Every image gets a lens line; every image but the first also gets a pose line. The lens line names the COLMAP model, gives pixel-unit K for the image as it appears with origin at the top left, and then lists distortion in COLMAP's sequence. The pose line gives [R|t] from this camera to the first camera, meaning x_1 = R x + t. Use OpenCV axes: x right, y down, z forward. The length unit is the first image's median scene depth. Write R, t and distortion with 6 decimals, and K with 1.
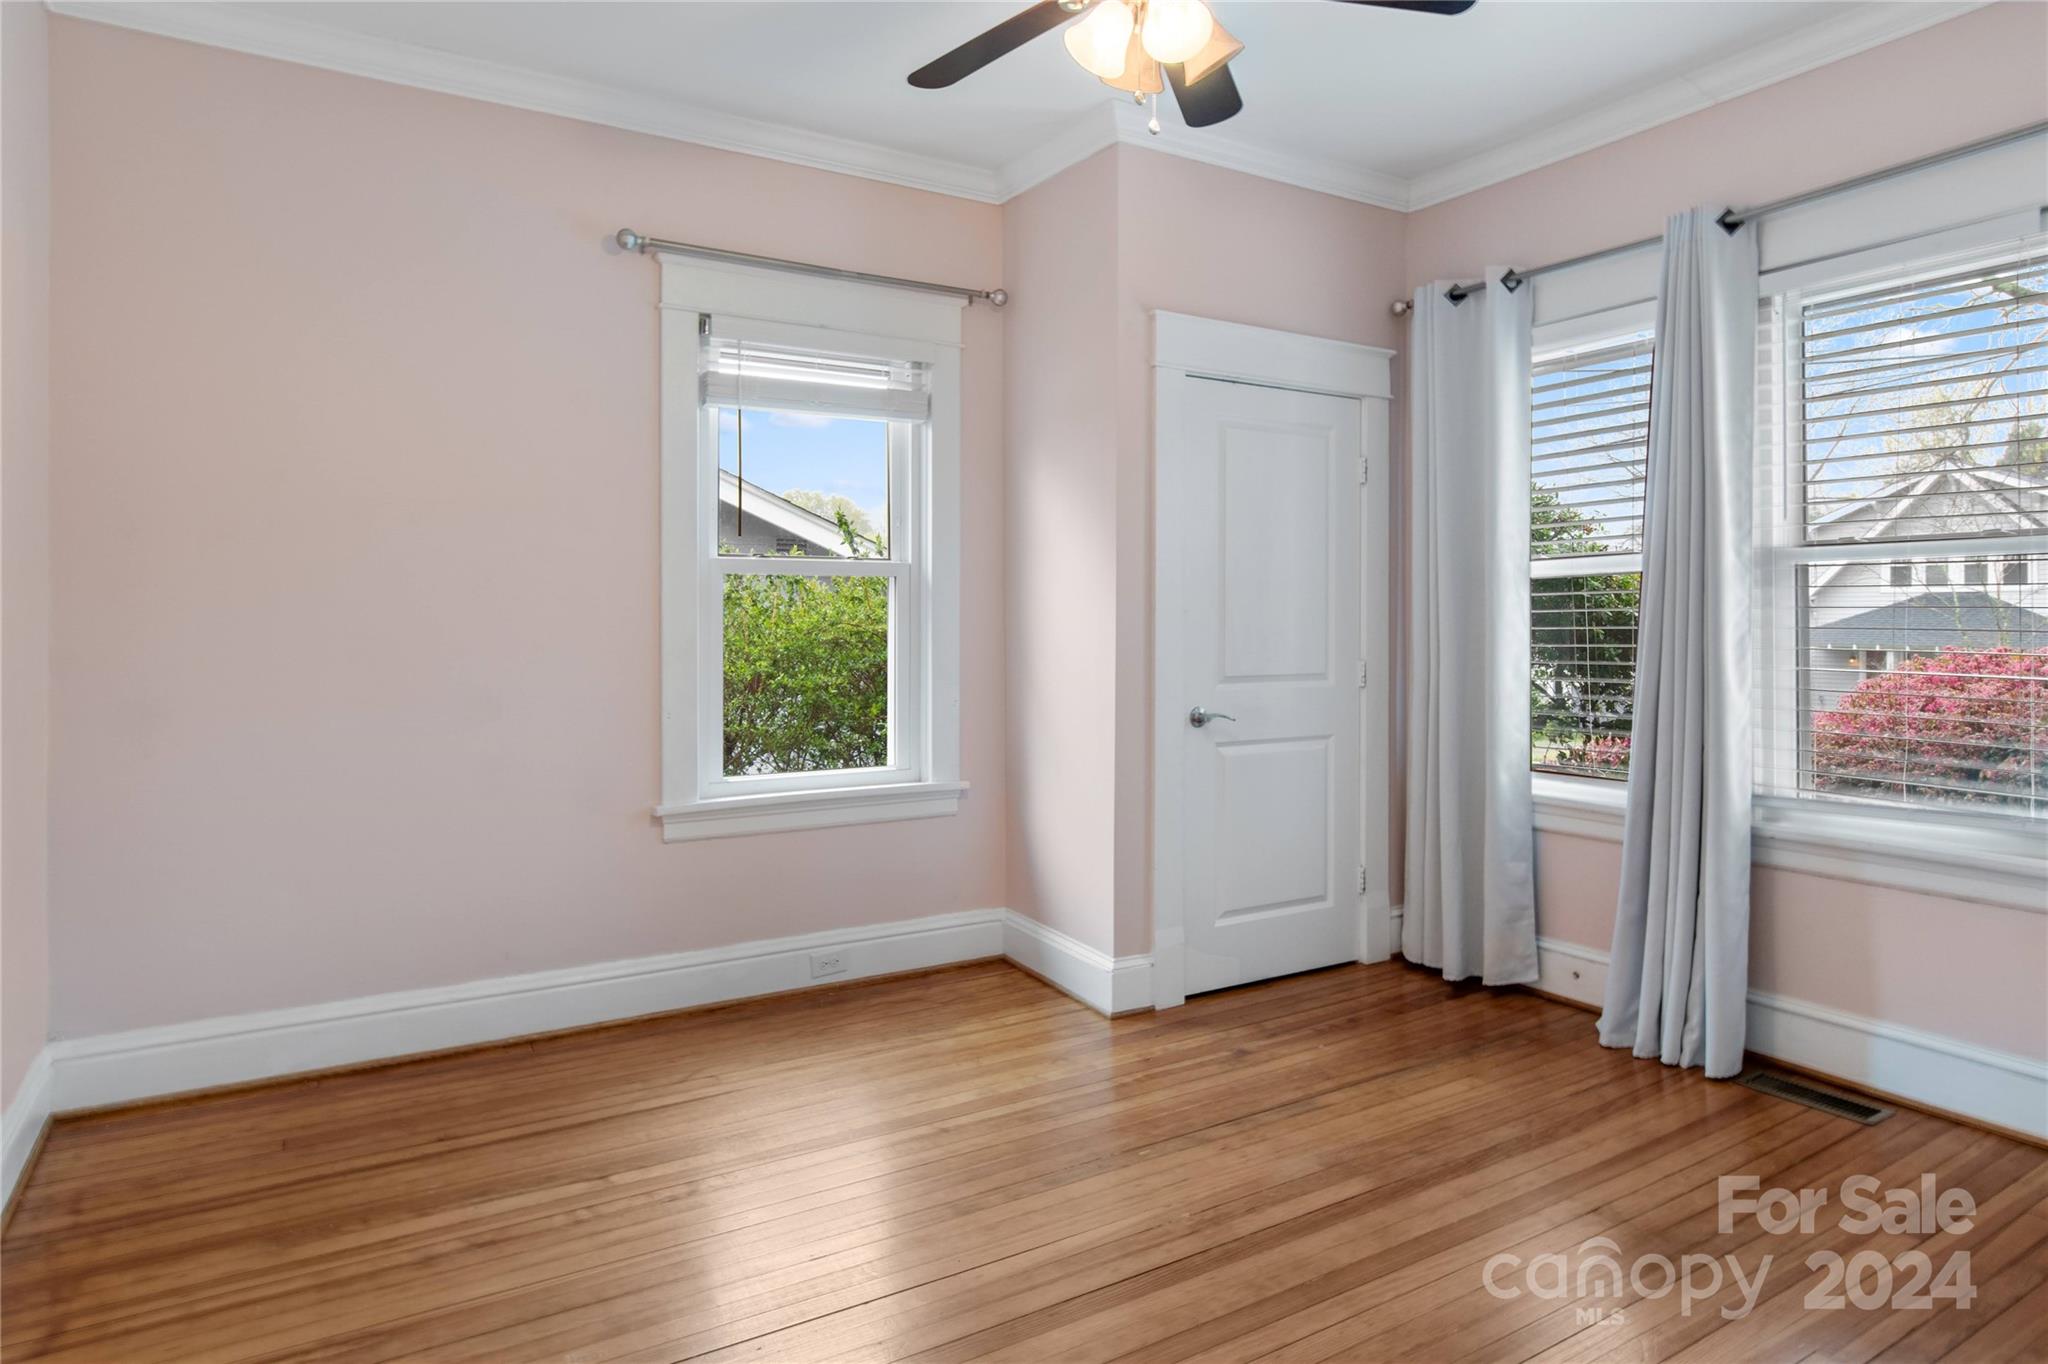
lens RADIAL K [[1205.5, 0, 1033.1], [0, 1205.5, 624.0], [0, 0, 1]] dist [-0.005264, -0.000242]
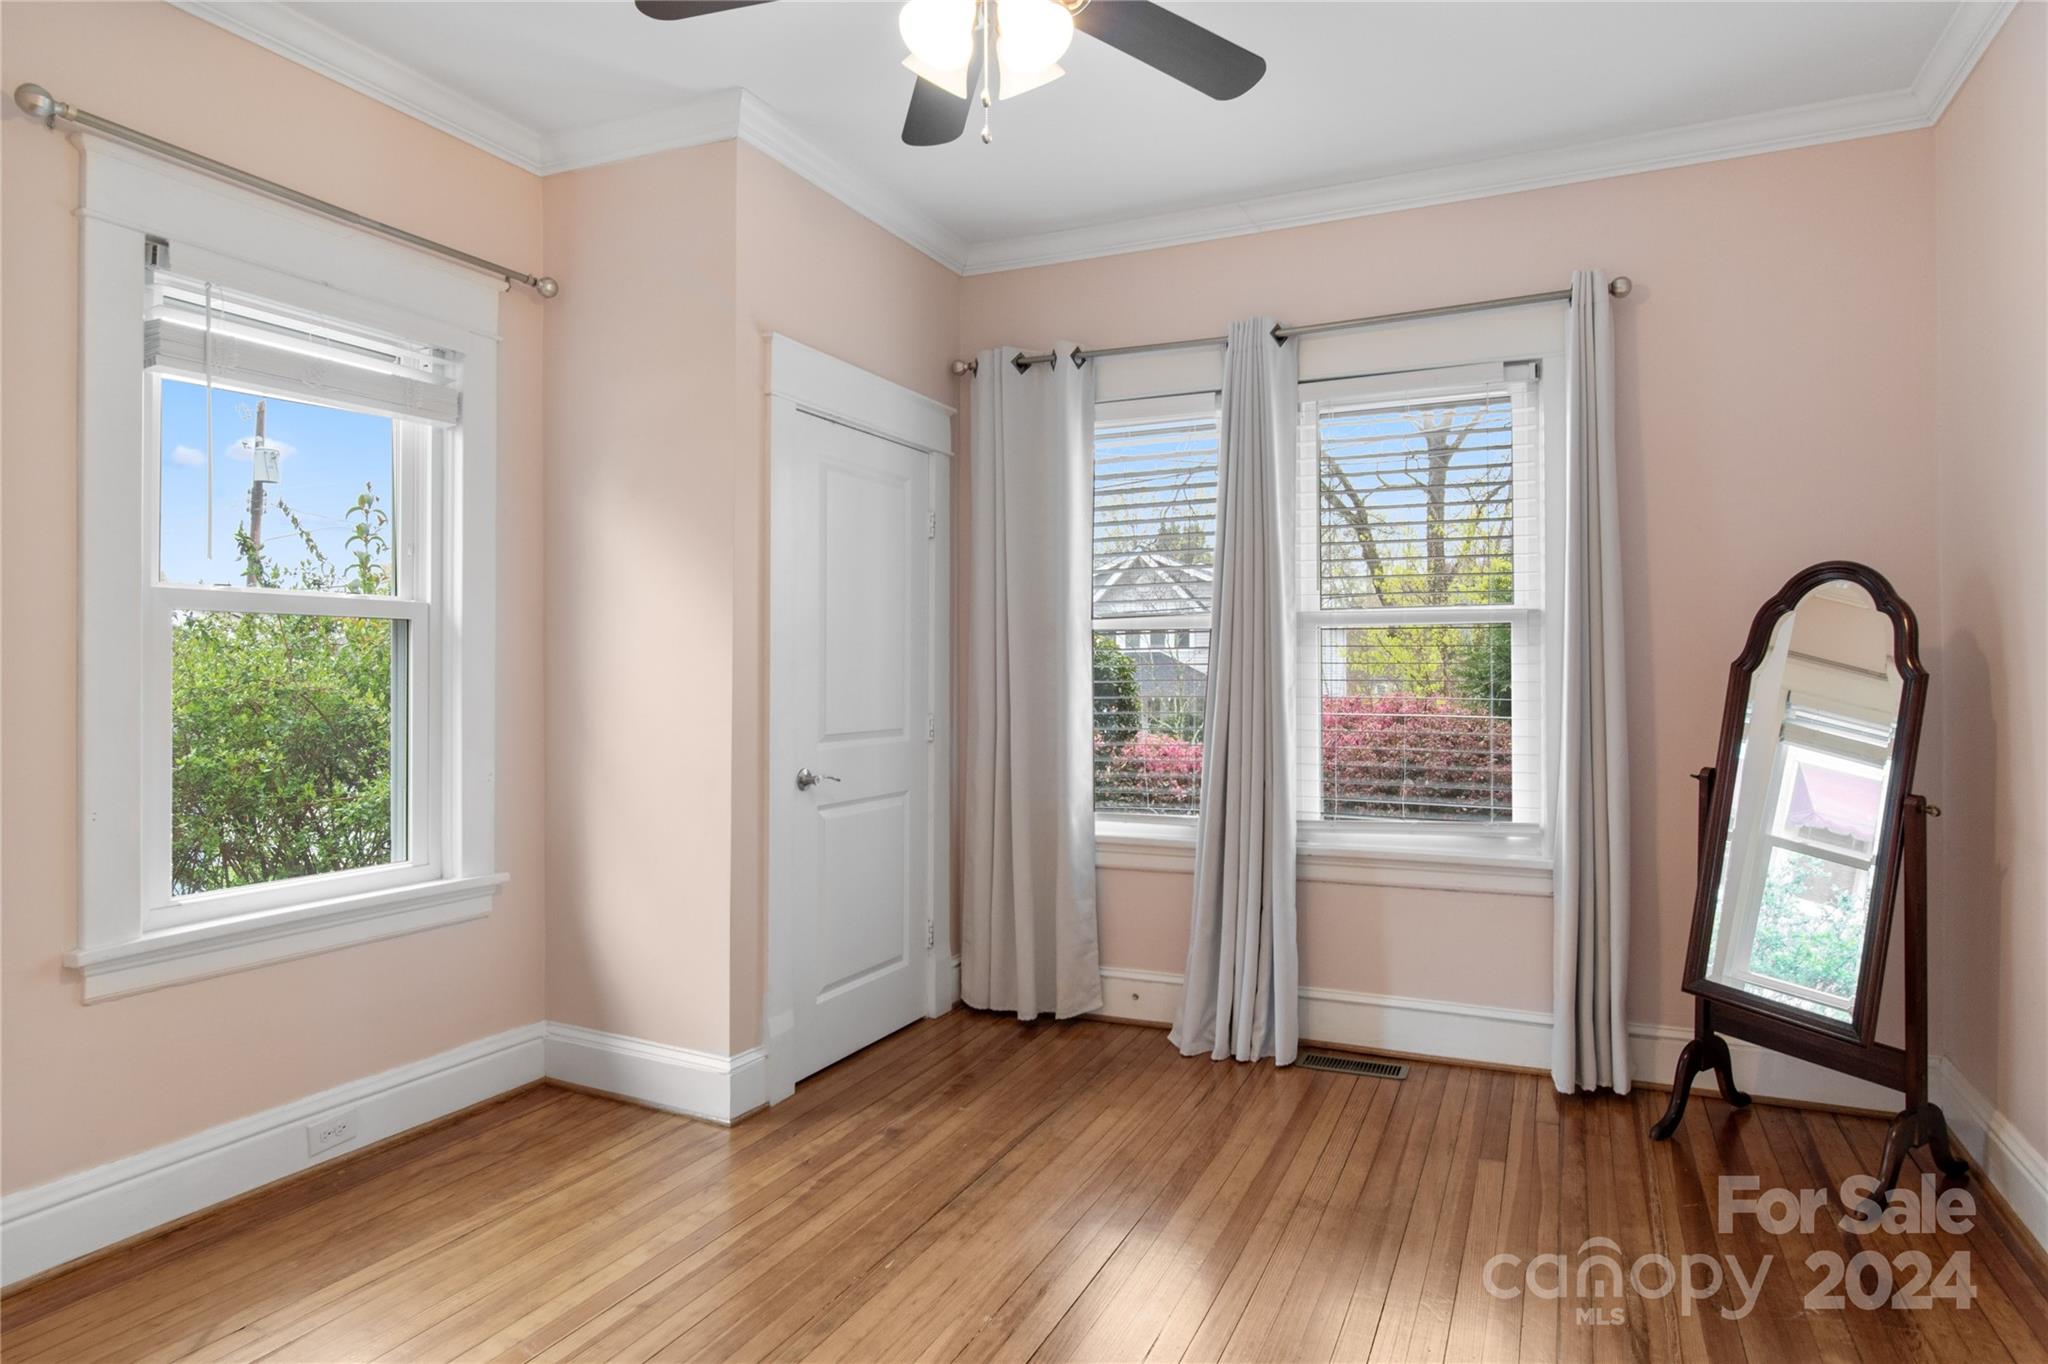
lens RADIAL K [[1205.5, 0, 1028.2], [0, 1205.5, 664.9], [0, 0, 1]] dist [-0.005264, -0.000242]
pose [[0.825608, 0.002182, 0.564239, -0.247608], [0.002437, 0.999969, -0.007433, -0.003289], [-0.564238, 0.007511, 0.825578, 0.142351]]
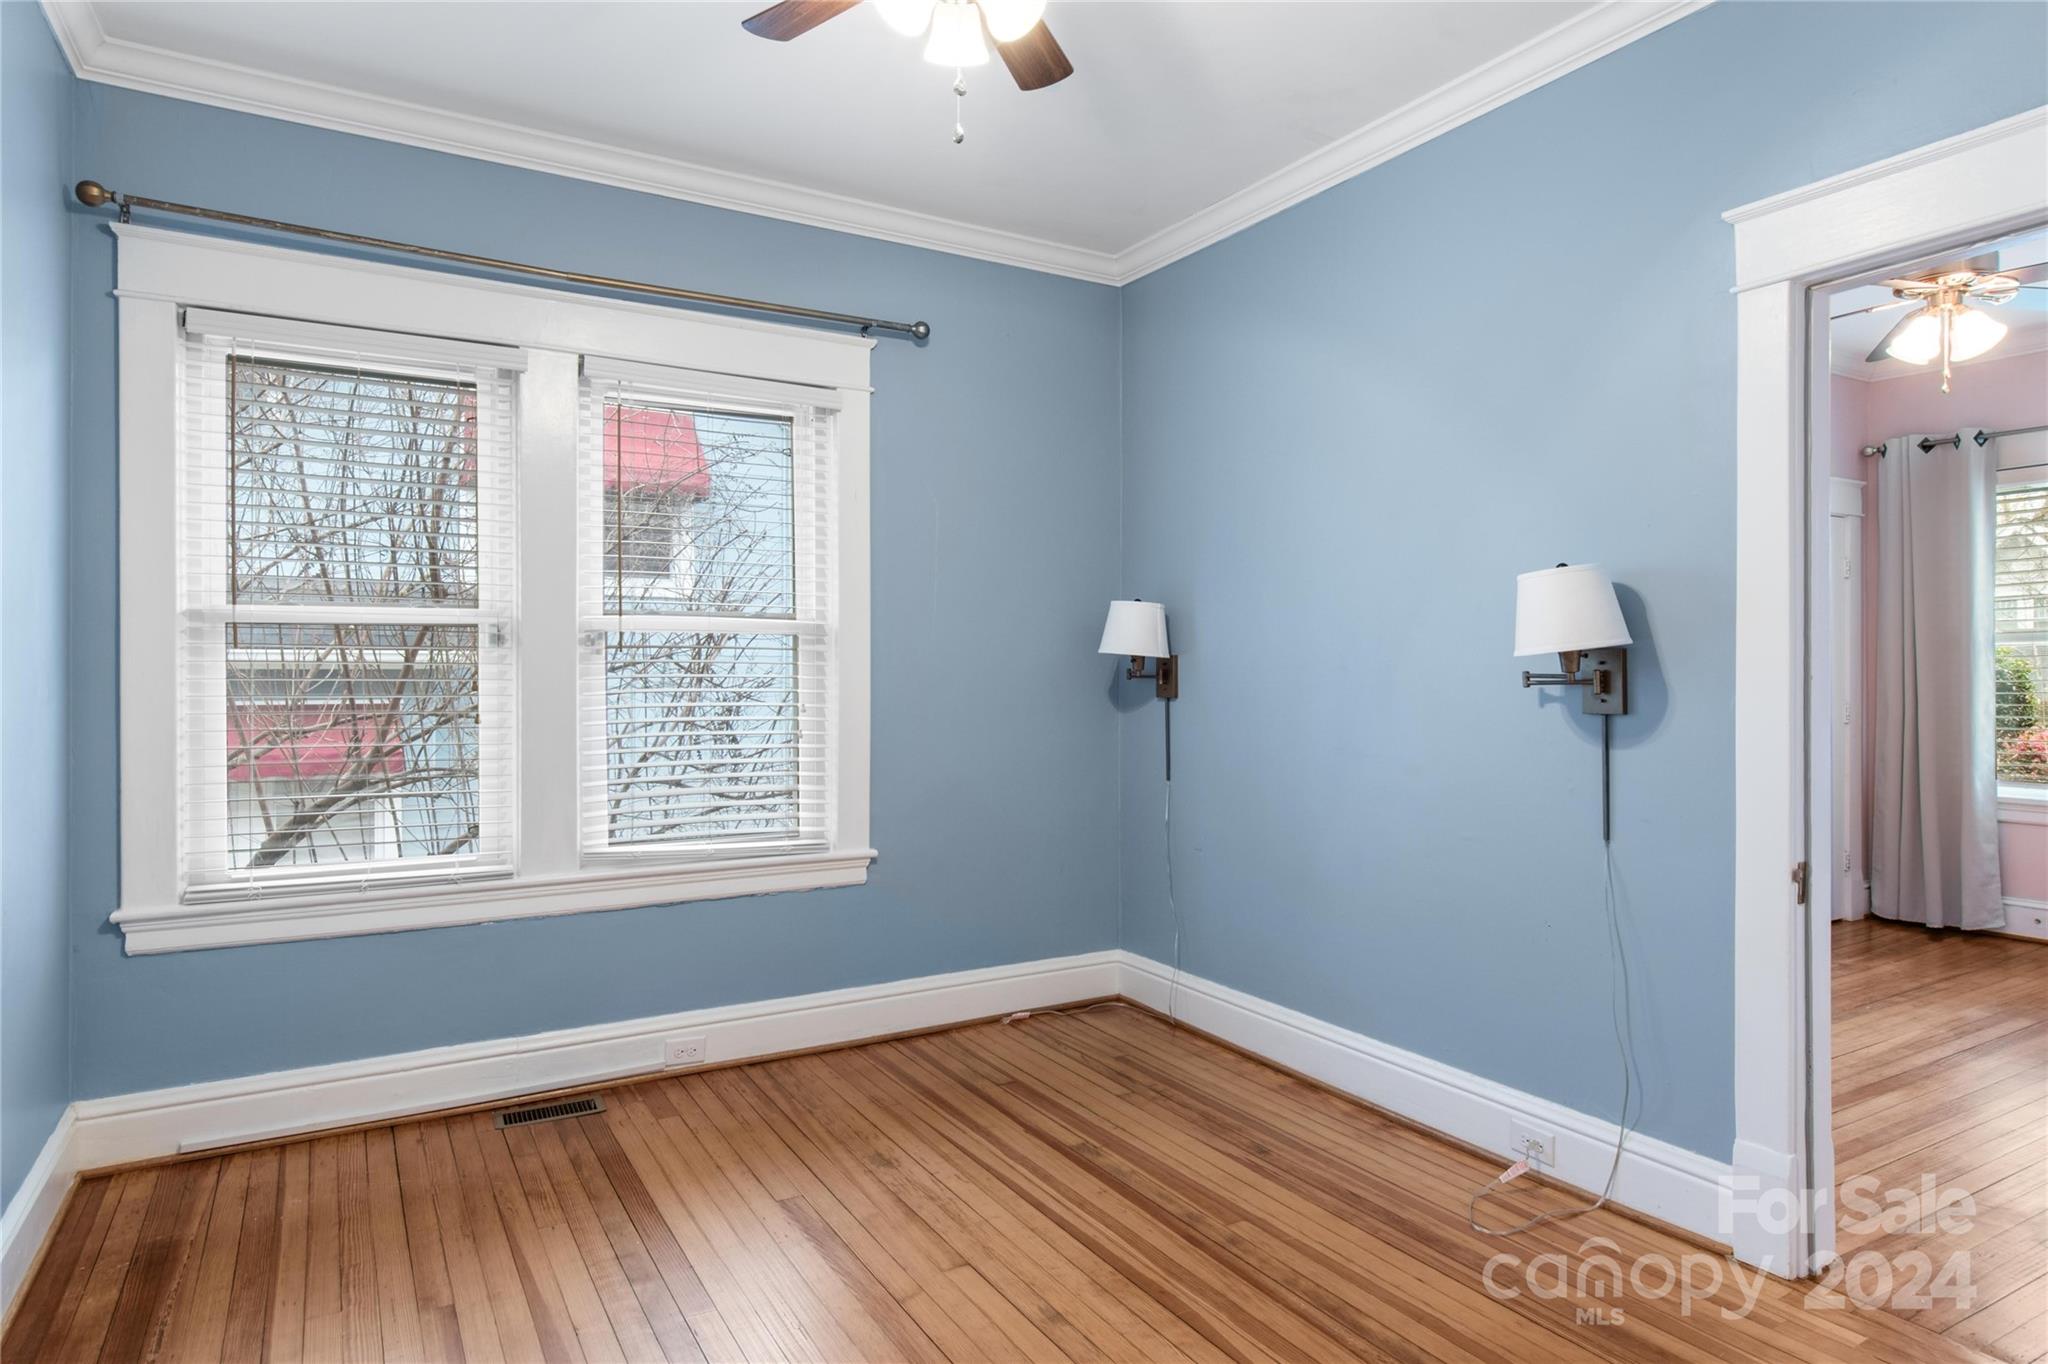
lens RADIAL K [[1205.5, 0, 1021.6], [0, 1205.5, 671.9], [0, 0, 1]] dist [-0.005264, -0.000242]
pose [[0.999982, 0.002868, 0.005217, -0.762125], [-0.002806, 0.999925, -0.011879, 0.013893], [-0.005251, 0.011865, 0.999916, -0.428433]]
